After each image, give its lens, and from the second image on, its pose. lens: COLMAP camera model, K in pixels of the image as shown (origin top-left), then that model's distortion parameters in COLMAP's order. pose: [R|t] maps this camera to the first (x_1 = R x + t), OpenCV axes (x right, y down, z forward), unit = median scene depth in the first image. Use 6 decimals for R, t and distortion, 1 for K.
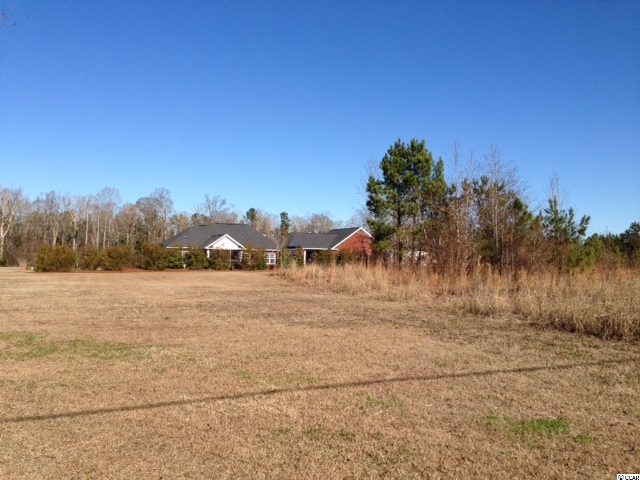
lens RADIAL K [[616.2, 0, 320.4], [0, 616.2, 236.7], [0, 0, 1]] dist [0.070672, 0.000000]
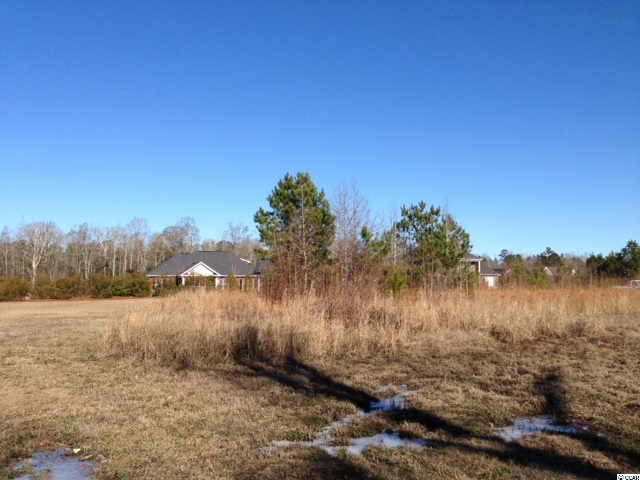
lens RADIAL K [[616.2, 0, 319.4], [0, 616.2, 242.4], [0, 0, 1]] dist [0.070672, 0.000000]
pose [[0.995922, -0.023335, -0.087147, 0.182888], [0.020819, 0.999343, -0.029666, -0.002356], [0.087782, 0.027731, 0.995754, -0.040770]]
